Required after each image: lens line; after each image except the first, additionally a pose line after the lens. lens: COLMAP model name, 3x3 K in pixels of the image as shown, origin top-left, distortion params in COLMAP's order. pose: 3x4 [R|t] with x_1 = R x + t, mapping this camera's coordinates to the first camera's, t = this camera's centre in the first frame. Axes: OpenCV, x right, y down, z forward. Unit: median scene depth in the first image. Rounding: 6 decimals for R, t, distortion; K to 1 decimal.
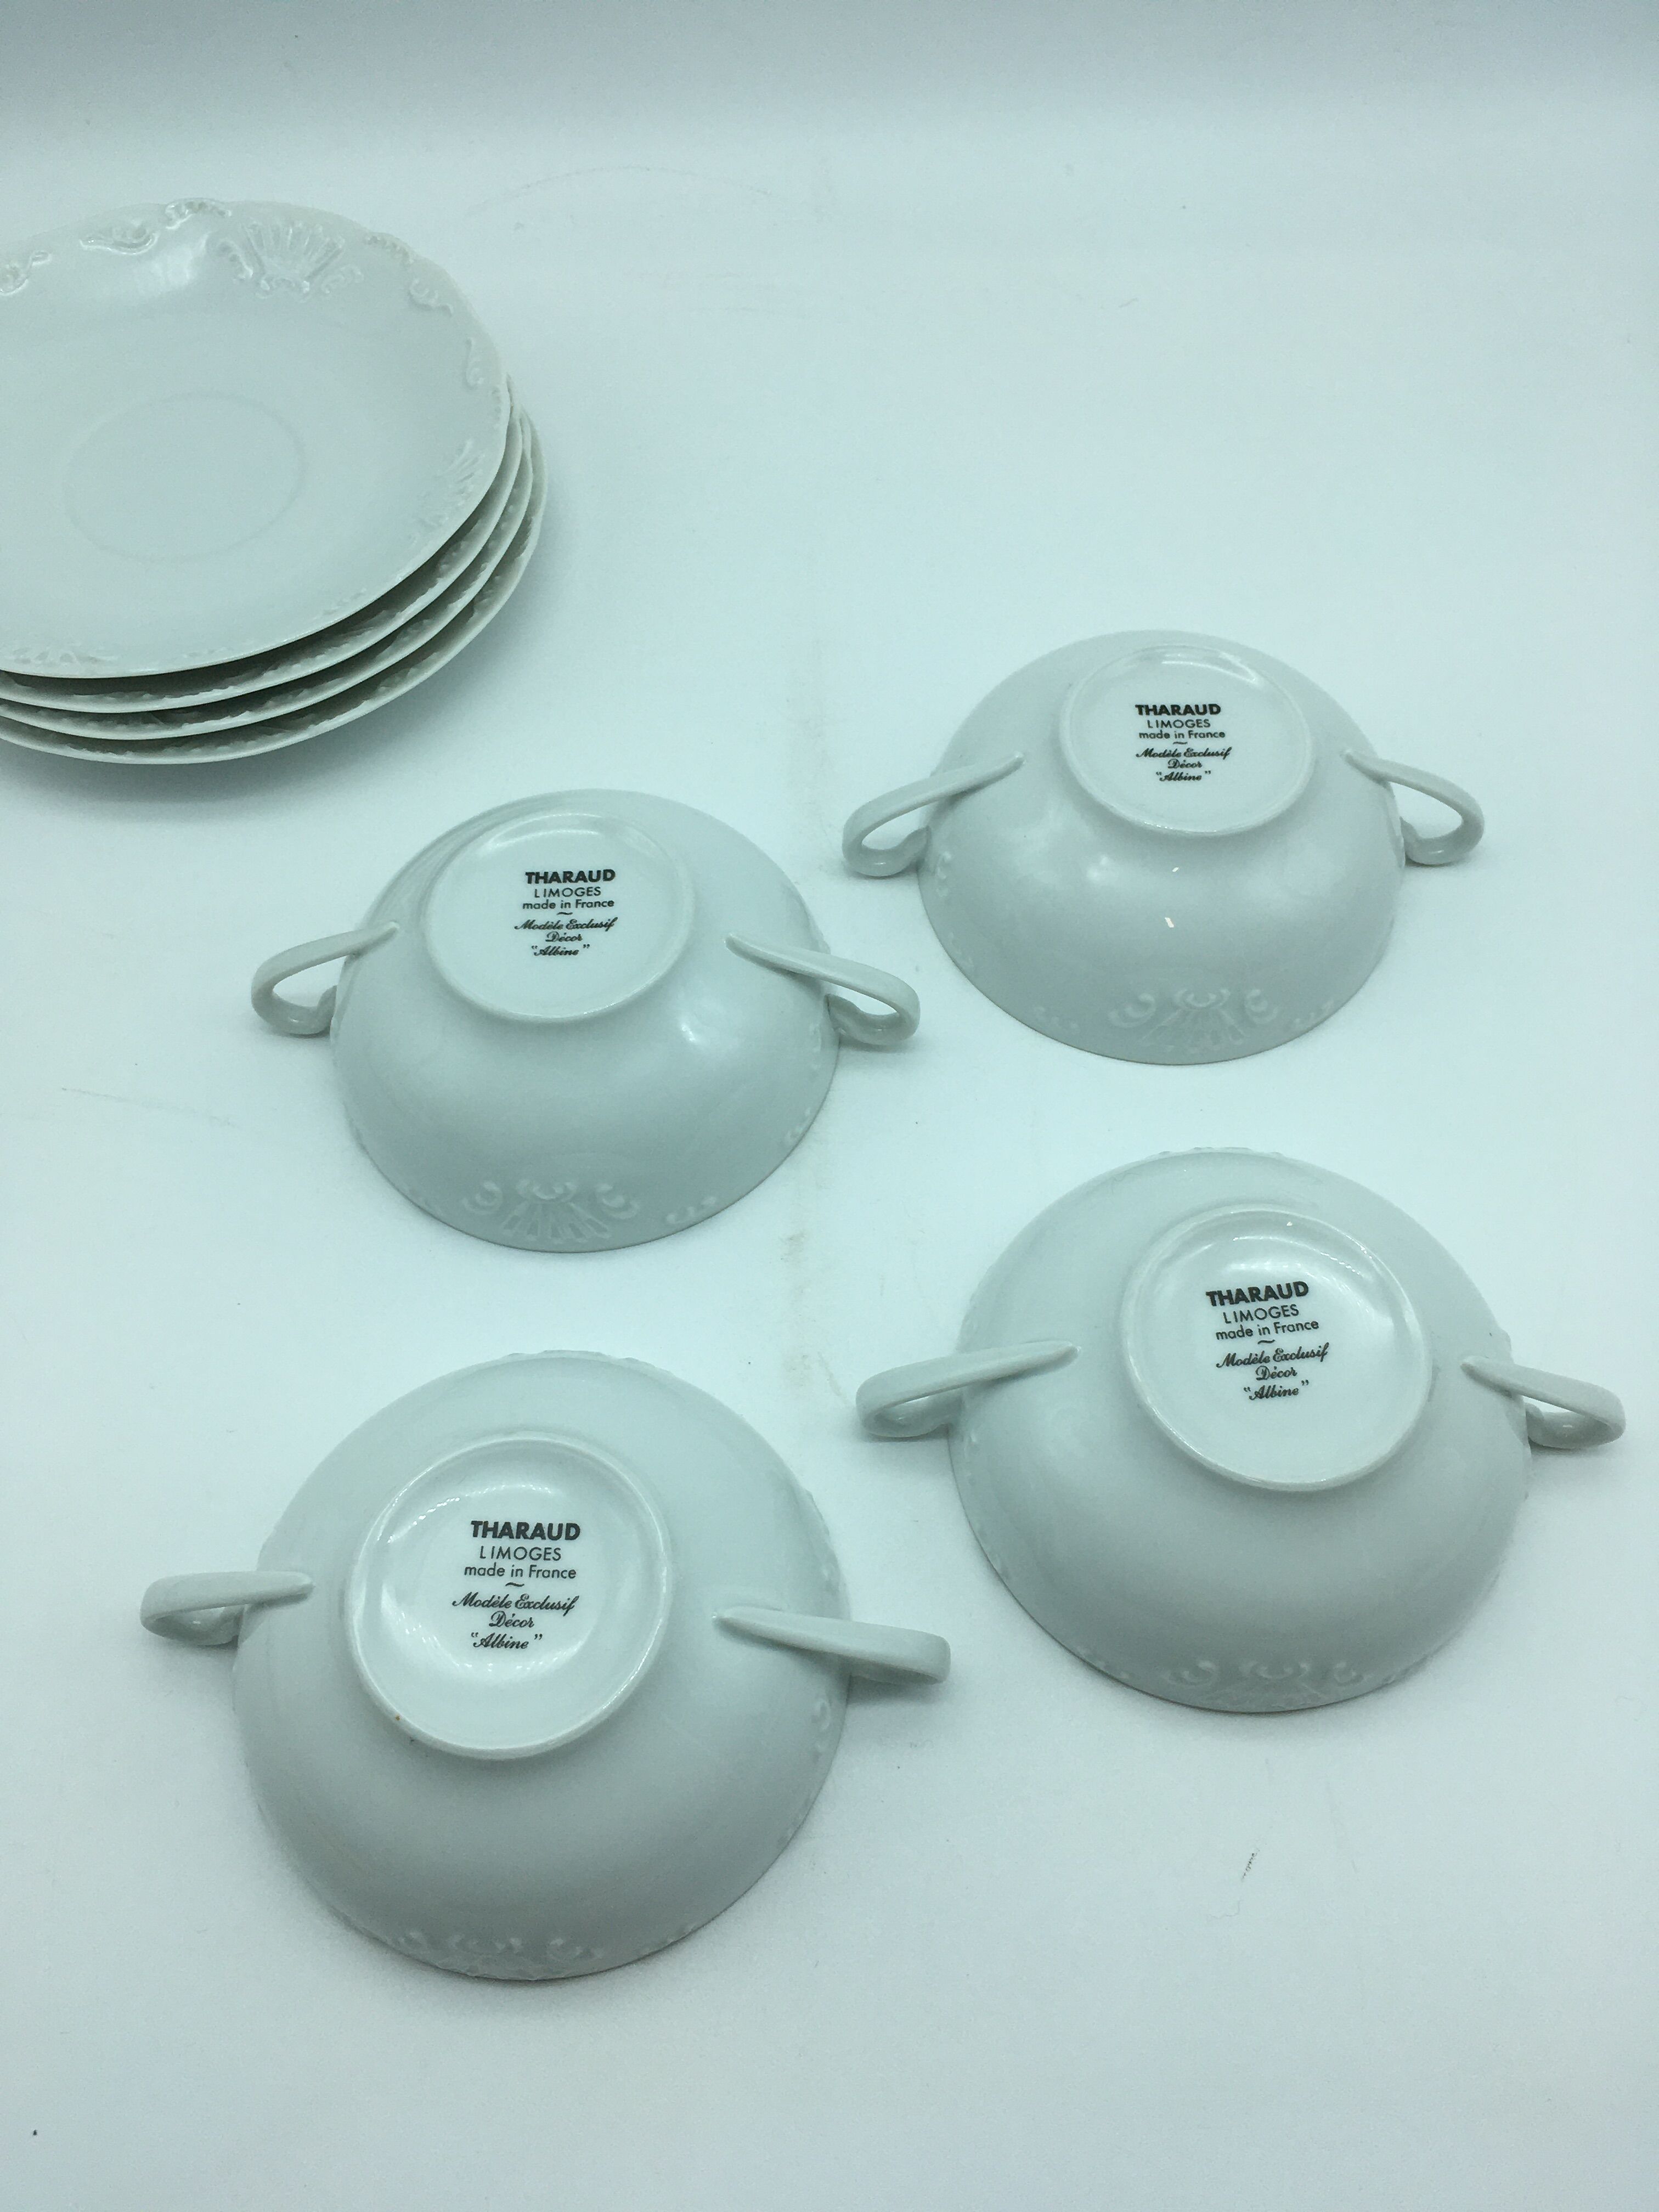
lens RADIAL K [[1903.4, 0, 829.5], [0, 1903.4, 1106.0], [0, 0, 1]] dist [0.060426, -0.127109]
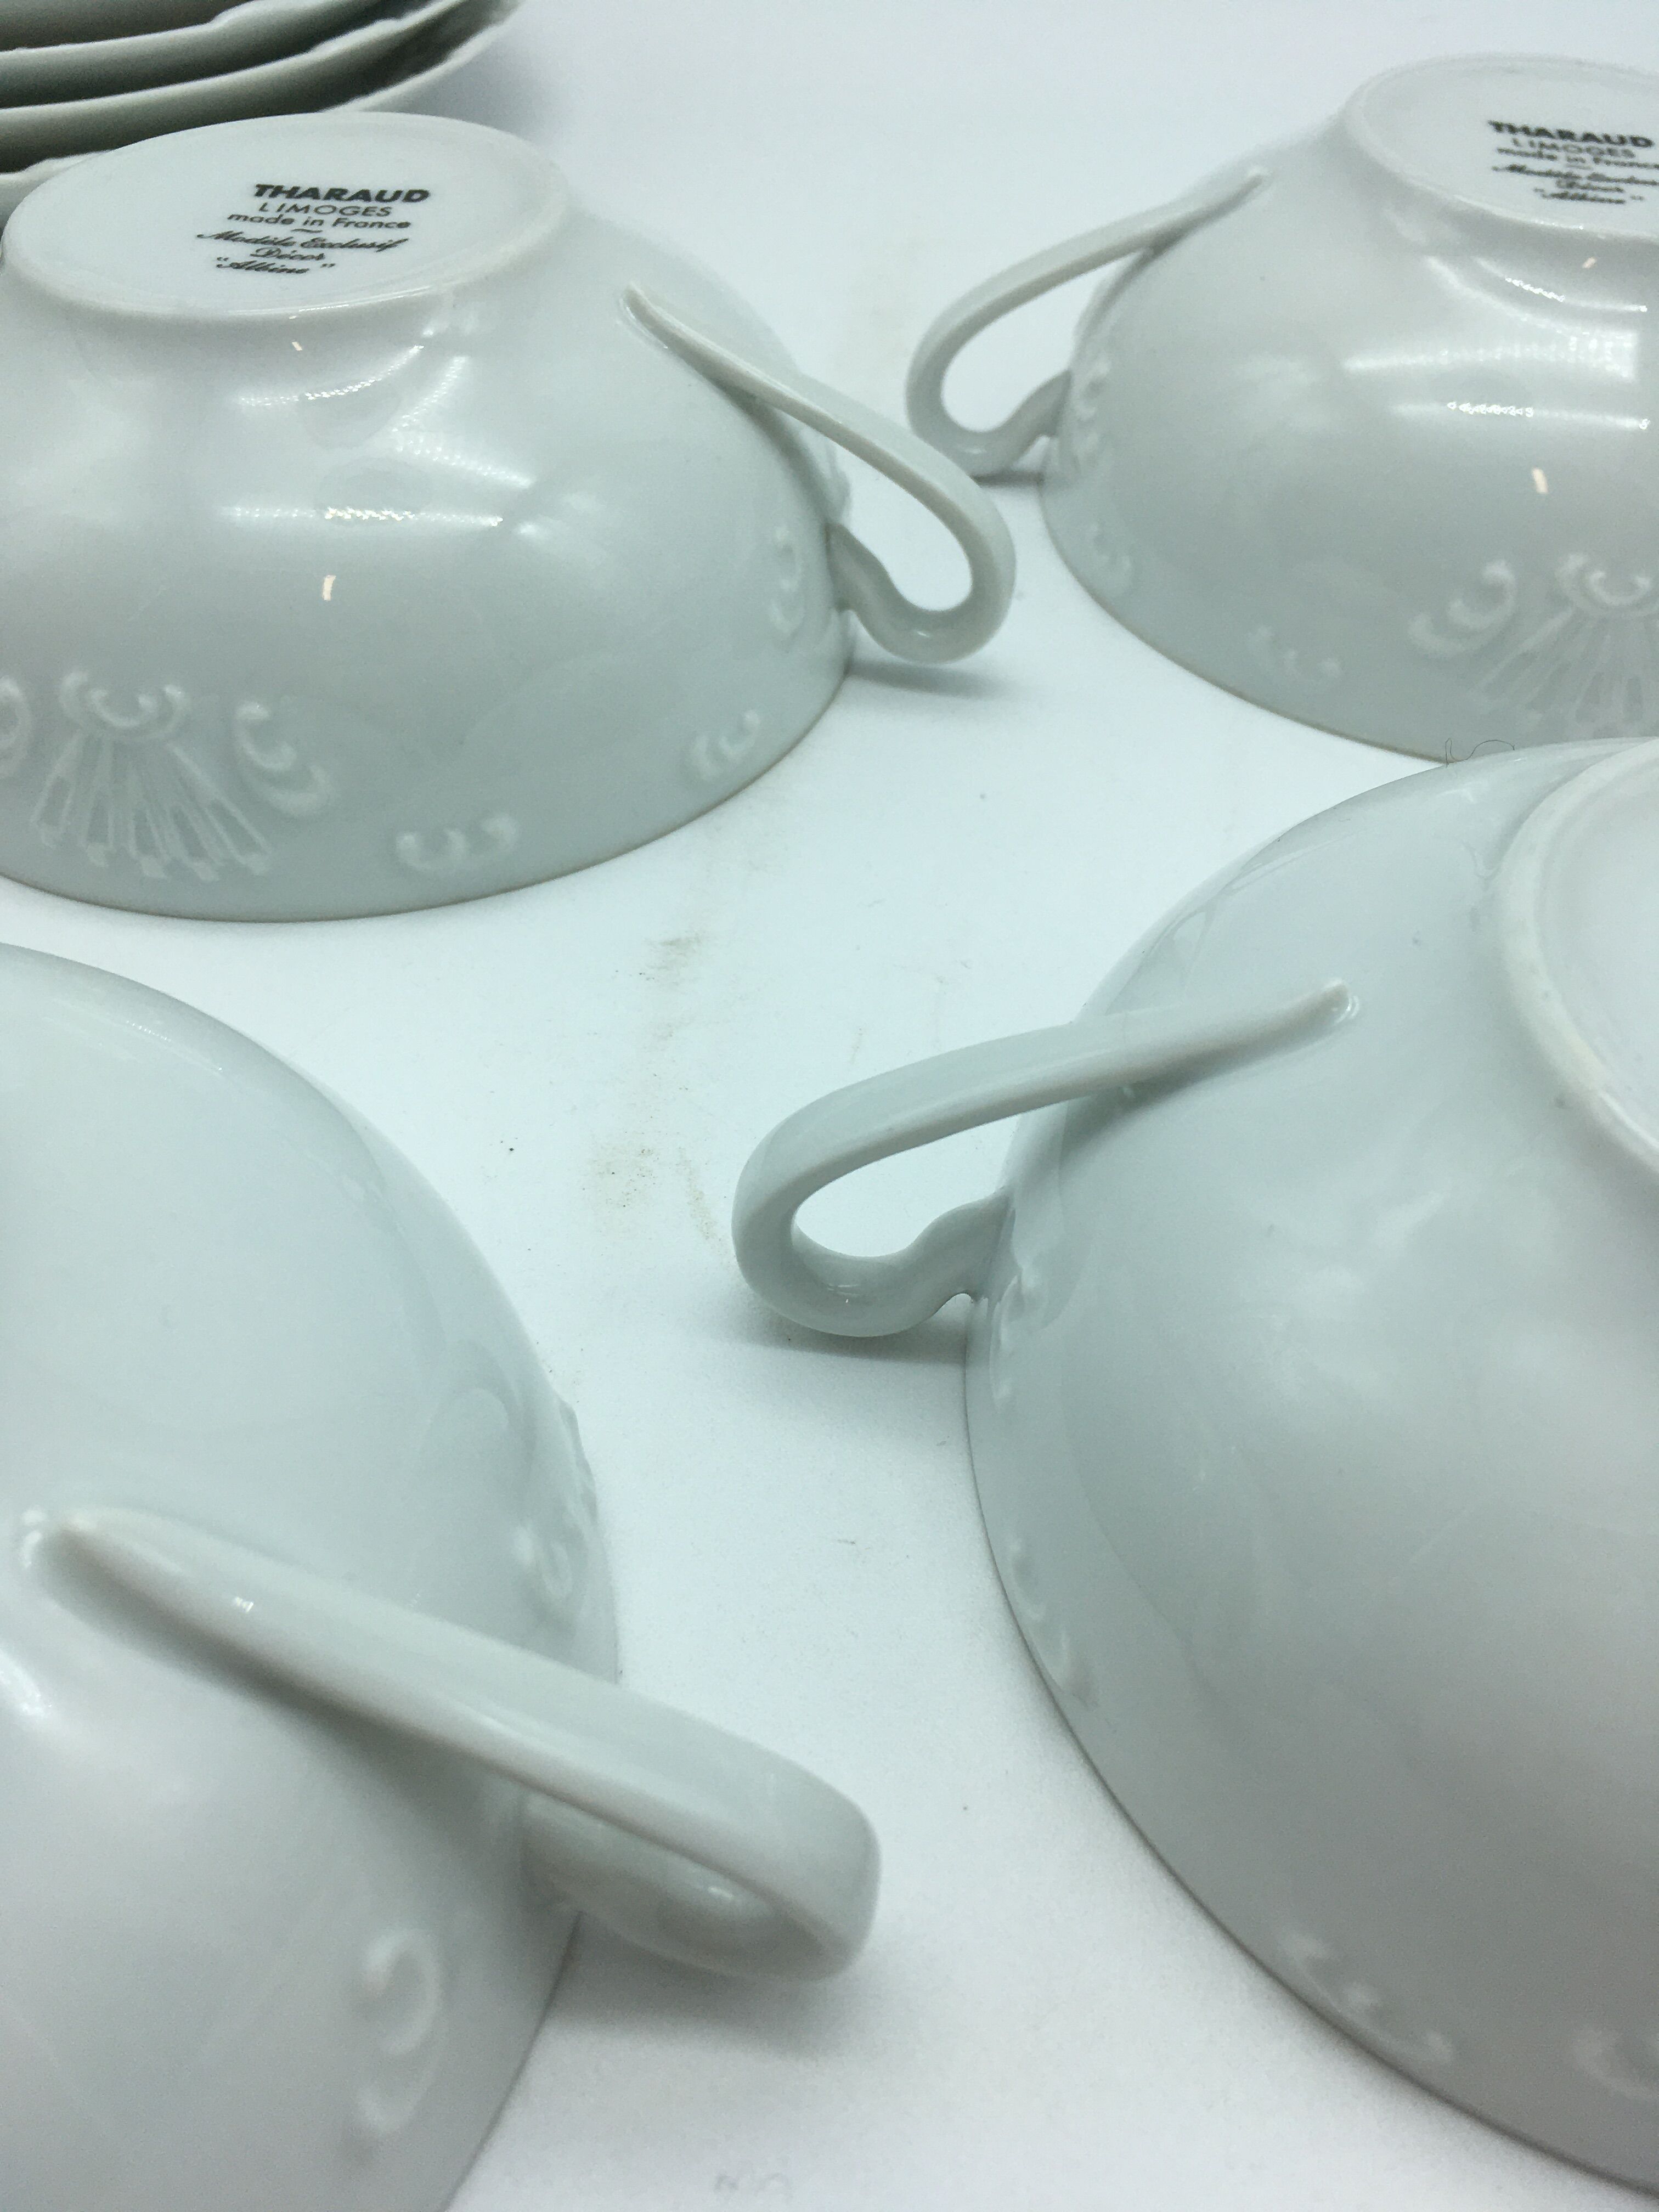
lens RADIAL K [[1903.4, 0, 829.5], [0, 1903.4, 1106.0], [0, 0, 1]] dist [0.060426, -0.127109]
pose [[0.989993, 0.115660, -0.080853, 0.056465], [-0.132408, 0.959486, -0.248708, 0.209535], [0.048811, 0.256924, 0.965198, 0.571073]]
